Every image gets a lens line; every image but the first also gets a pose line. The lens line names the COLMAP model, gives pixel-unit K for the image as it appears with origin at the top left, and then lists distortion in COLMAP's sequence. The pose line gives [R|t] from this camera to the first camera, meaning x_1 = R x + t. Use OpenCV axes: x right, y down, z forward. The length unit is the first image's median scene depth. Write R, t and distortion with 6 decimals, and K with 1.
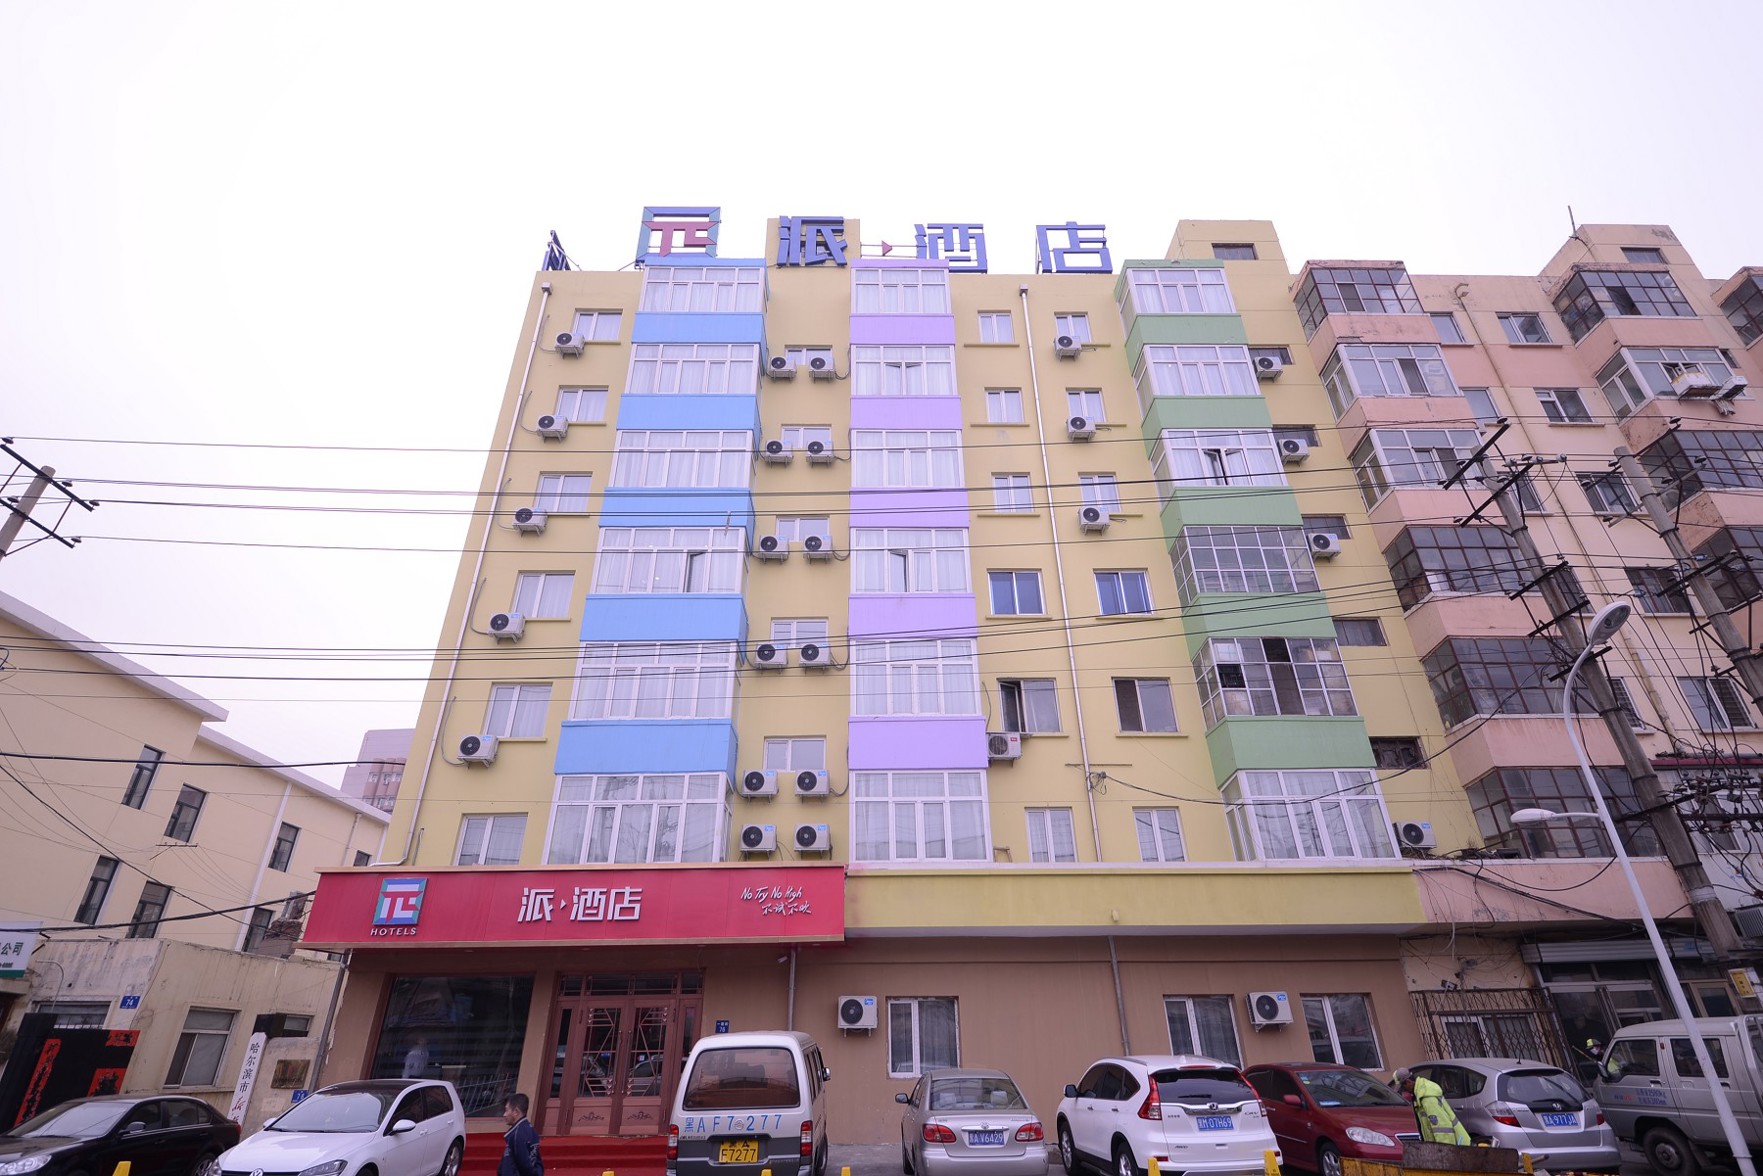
lens RADIAL K [[849.0, 0, 881.5], [0, 849.0, 588.0], [0, 0, 1]] dist [0.039895, -0.040382]
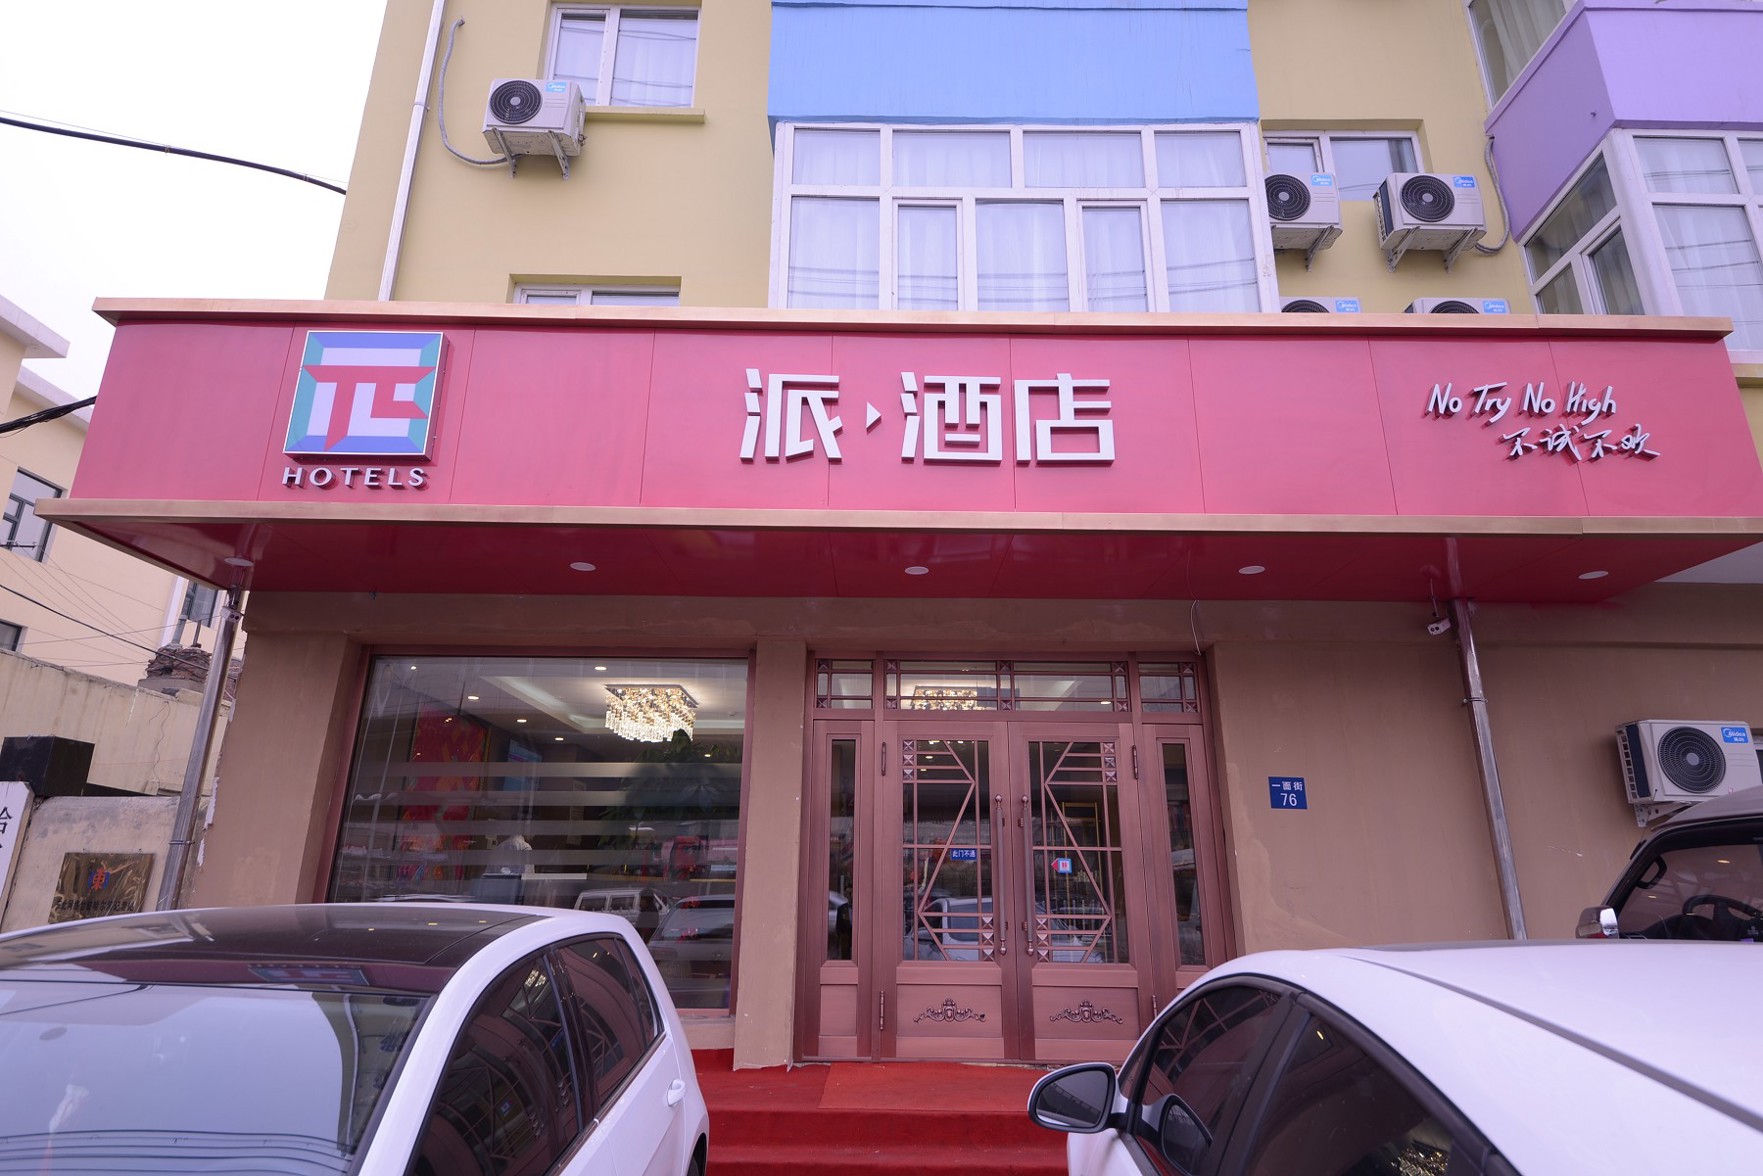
lens RADIAL K [[955.1, 0, 881.5], [0, 955.1, 588.0], [0, 0, 1]] dist [0.050655, -0.042255]
pose [[0.999694, 0.018235, -0.016696, -0.360150], [-0.014711, 0.981462, 0.191093, 0.363114], [0.019872, -0.190789, 0.981430, 0.632814]]
